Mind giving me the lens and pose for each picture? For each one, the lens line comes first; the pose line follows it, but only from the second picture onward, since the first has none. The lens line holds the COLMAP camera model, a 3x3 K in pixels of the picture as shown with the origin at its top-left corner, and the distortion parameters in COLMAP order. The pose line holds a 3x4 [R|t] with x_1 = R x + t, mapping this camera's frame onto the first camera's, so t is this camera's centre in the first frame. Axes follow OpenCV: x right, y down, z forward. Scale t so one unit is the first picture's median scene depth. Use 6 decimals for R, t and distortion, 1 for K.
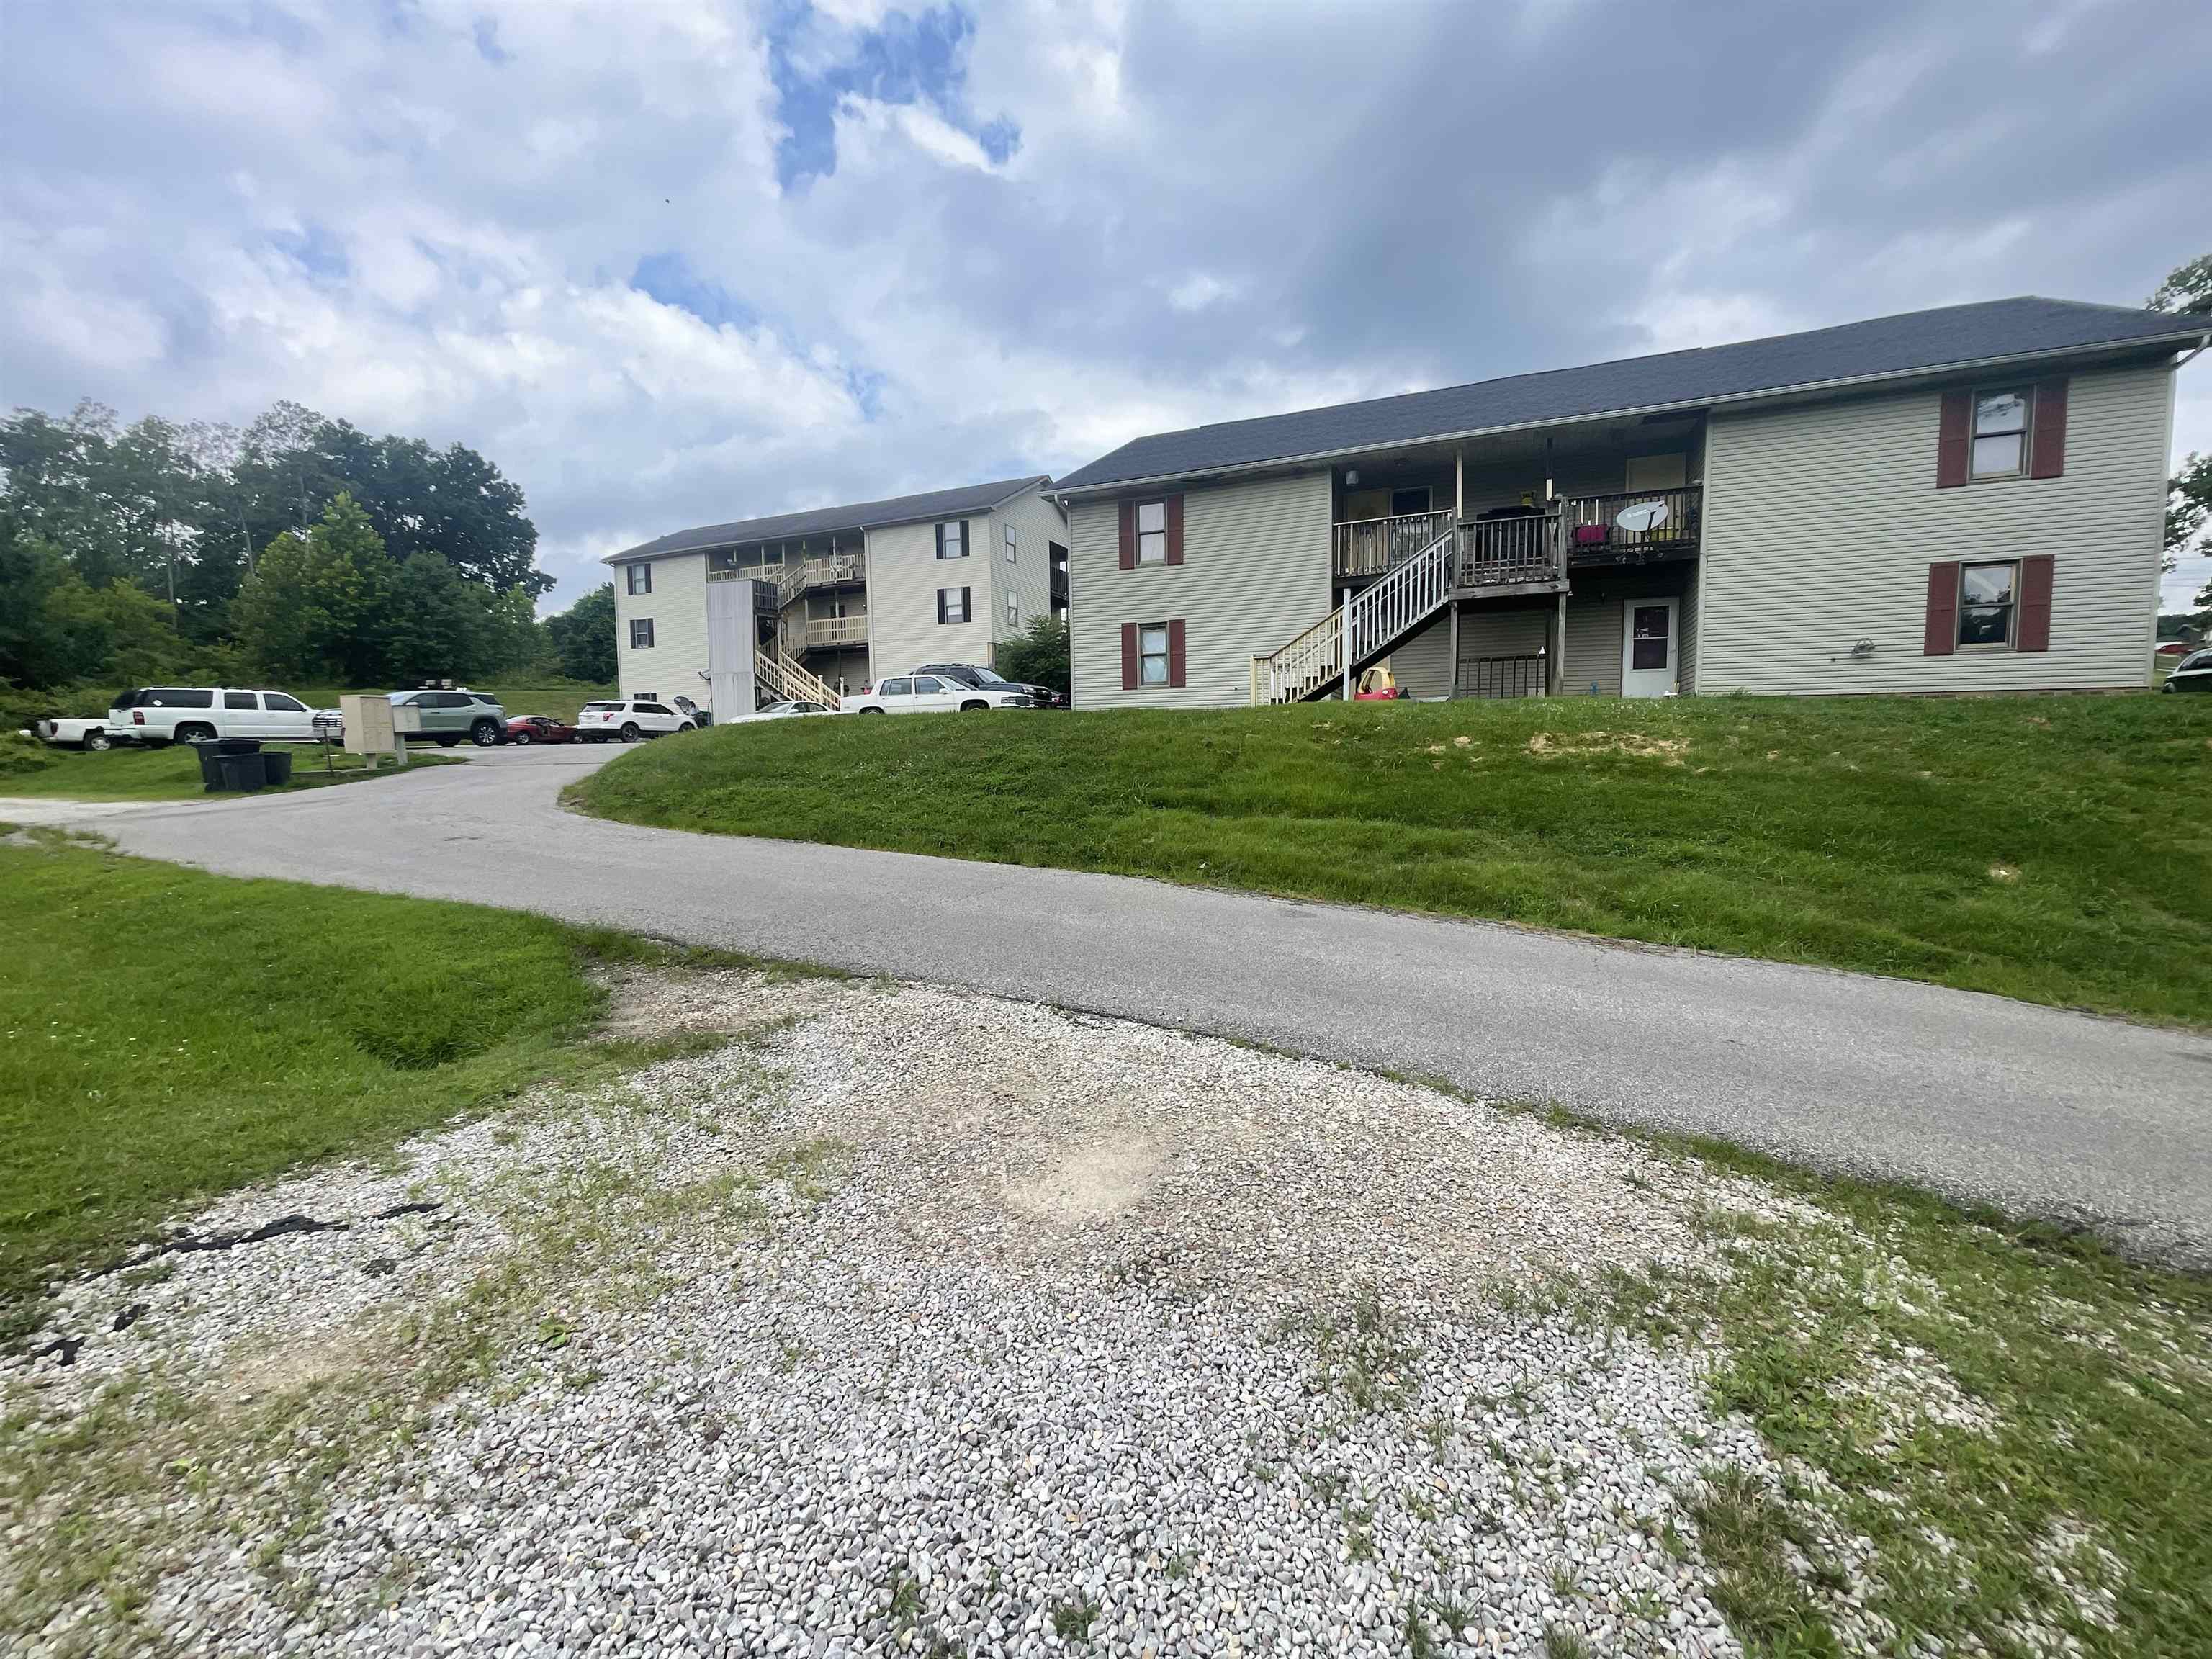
lens RADIAL K [[887.7, 0, 1111.8], [0, 887.7, 824.0], [0, 0, 1]] dist [-0.004015, -0.000138]
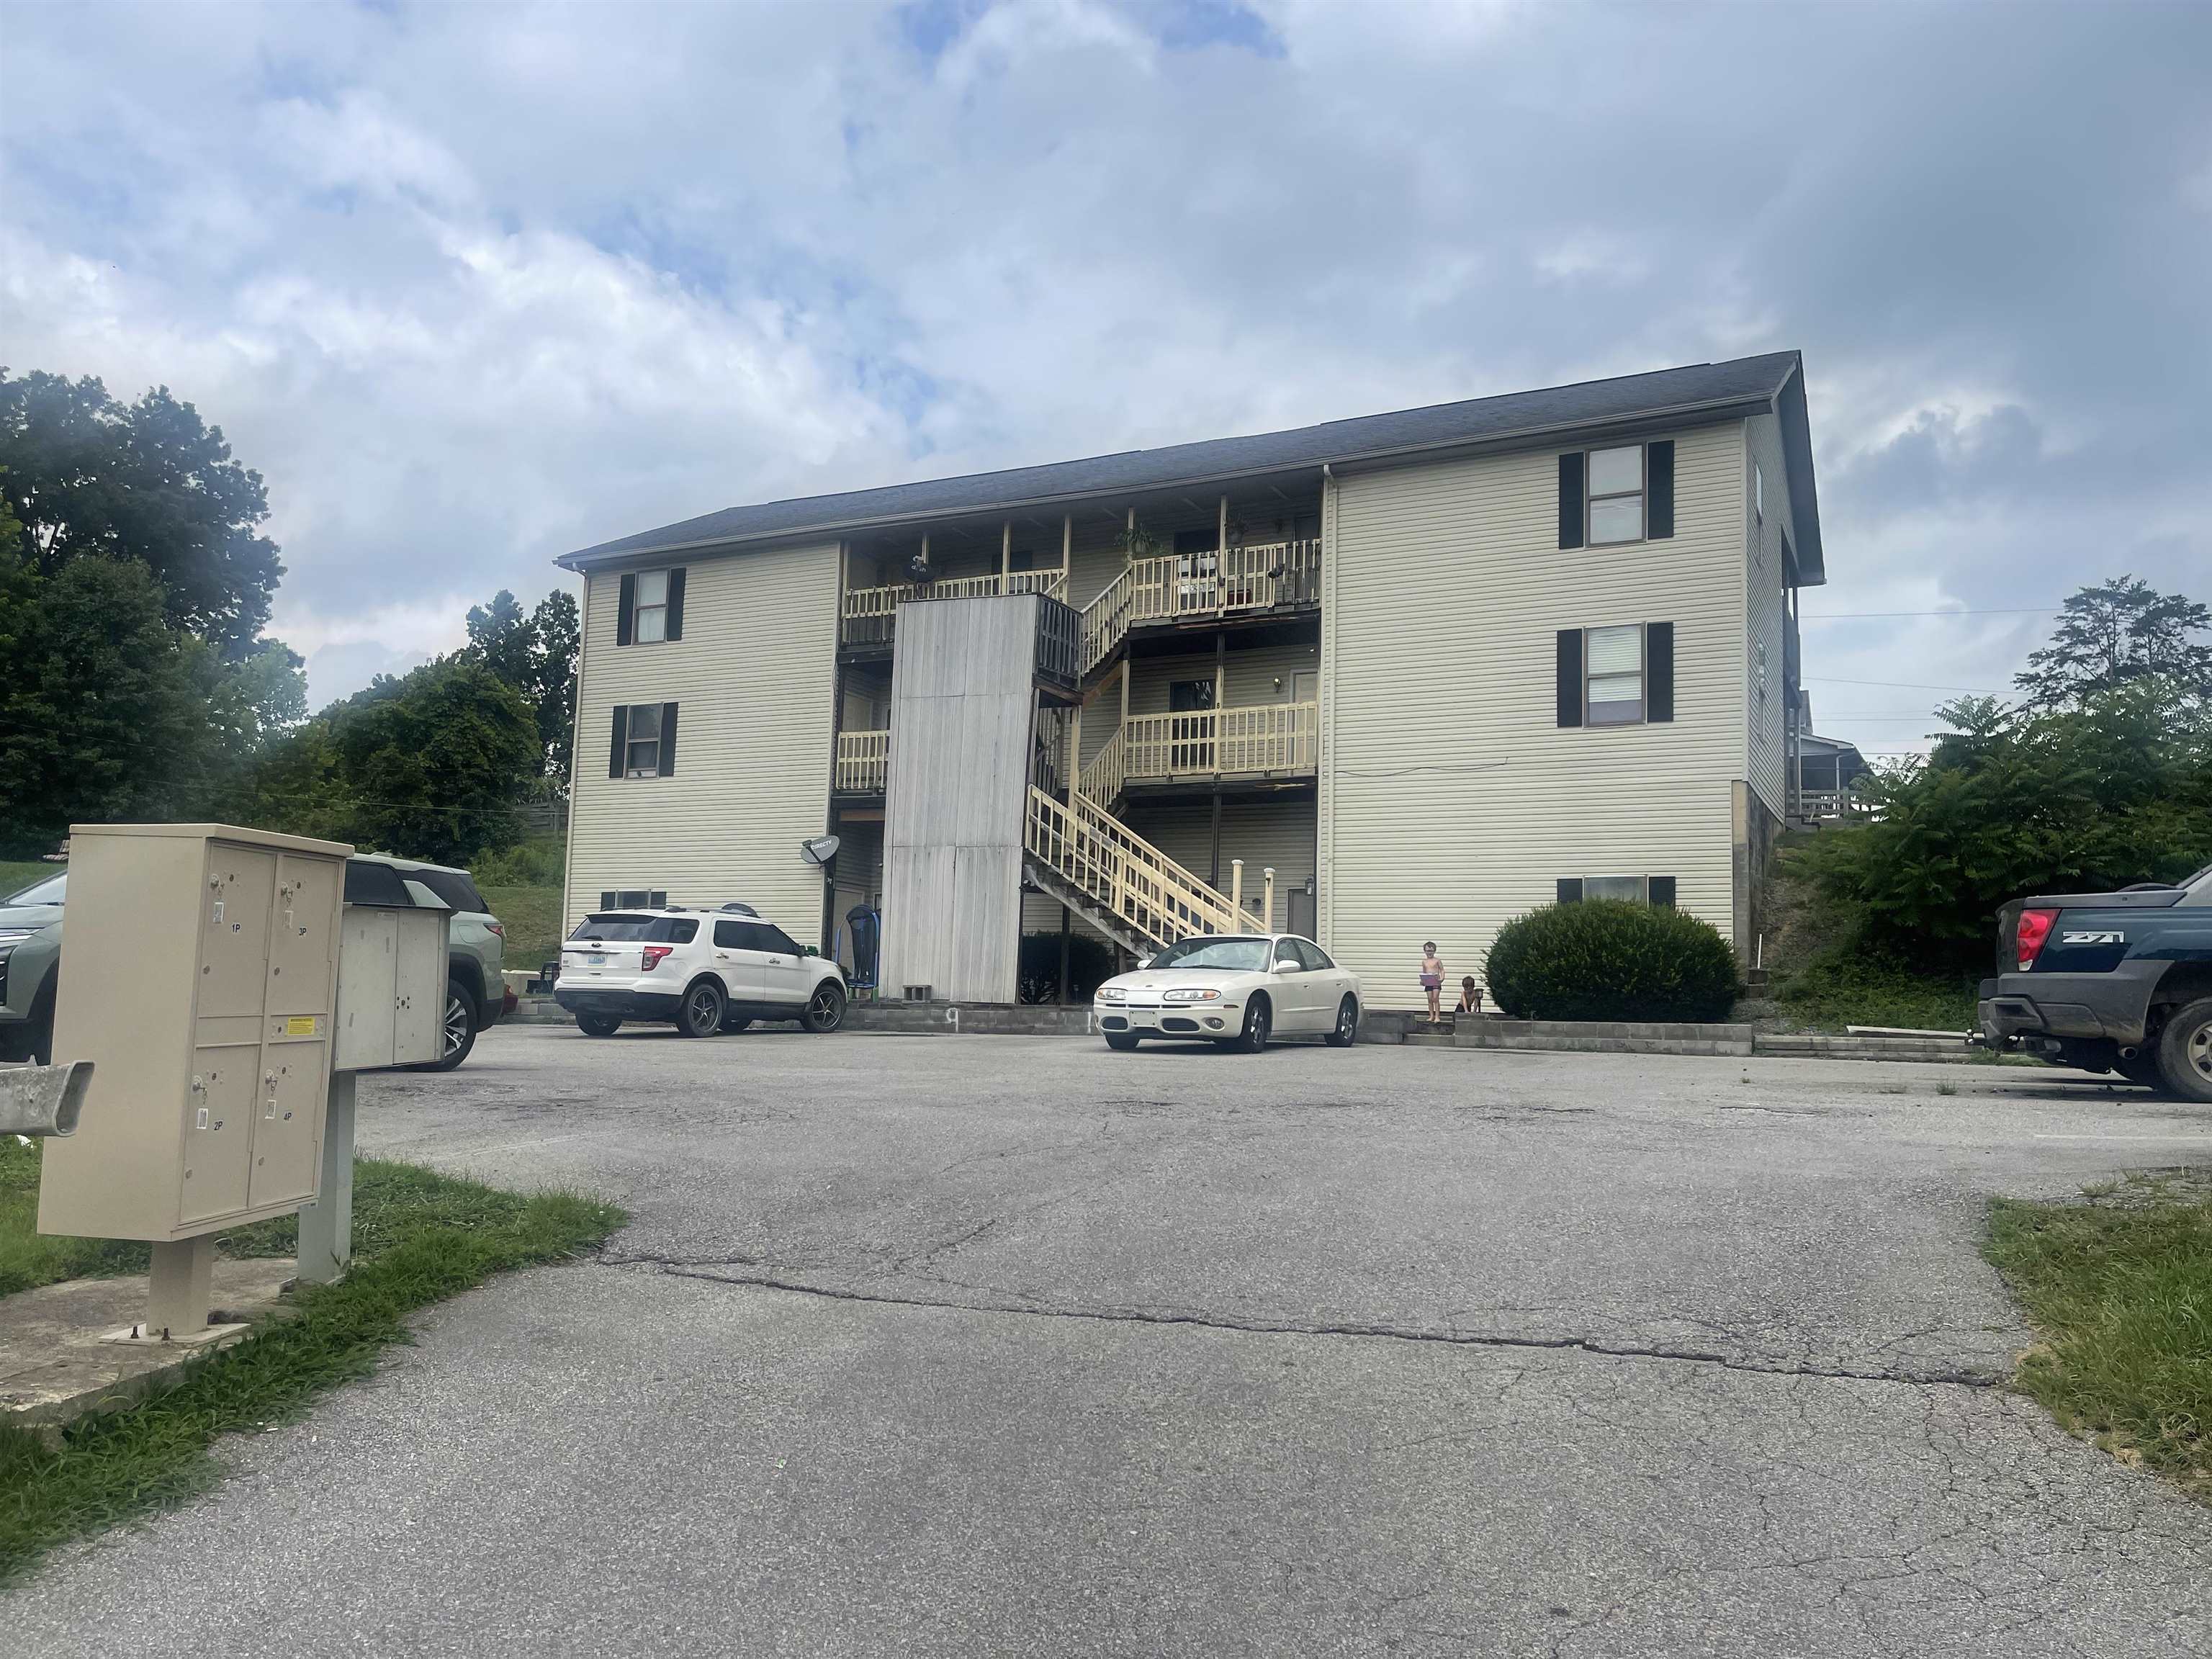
lens RADIAL K [[1662.6, 0, 1091.0], [0, 1662.6, 851.6], [0, 0, 1]] dist [0.079082, -0.114831]
pose [[0.996684, 0.036504, -0.072718, -0.280392], [-0.049446, 0.981492, -0.185008, -0.040171], [0.064619, 0.187990, 0.980043, 0.303316]]
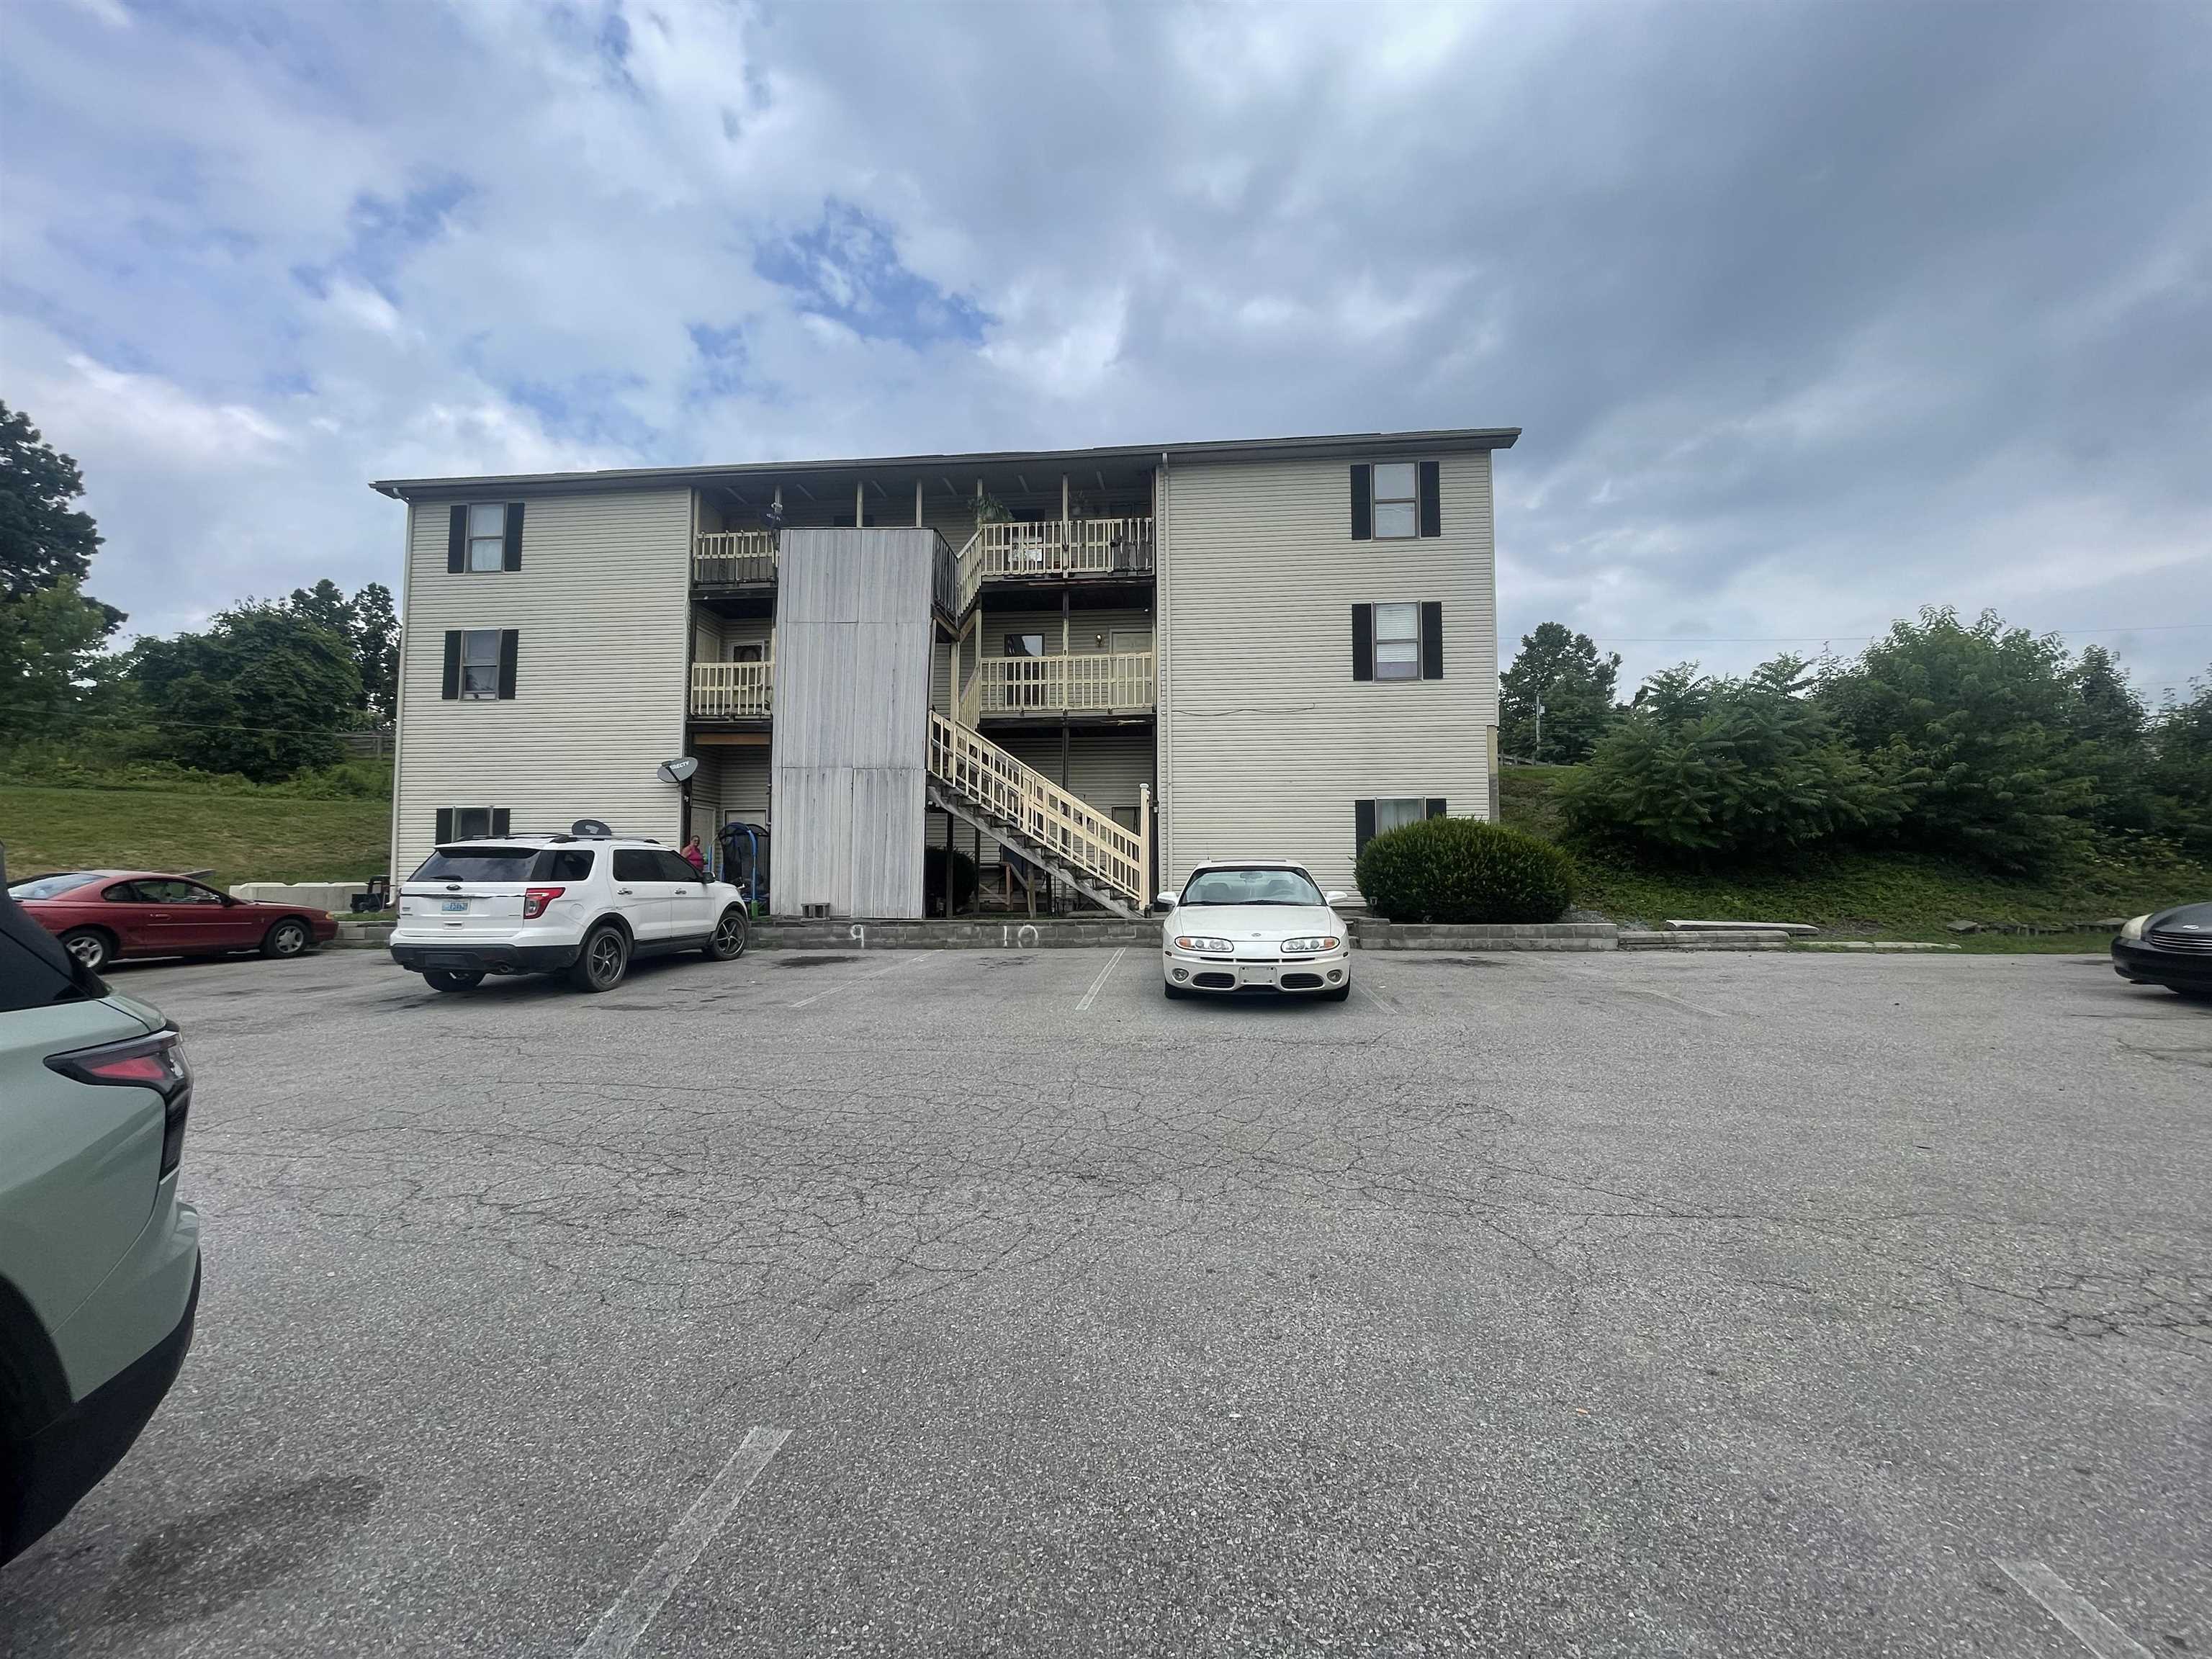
lens RADIAL K [[887.7, 0, 1111.8], [0, 887.7, 824.0], [0, 0, 1]] dist [-0.004015, -0.000138]
pose [[0.951180, 0.029467, 0.307228, -0.378840], [0.014273, 0.990167, -0.139159, -0.080993], [-0.308308, 0.136750, 0.941406, 0.539617]]
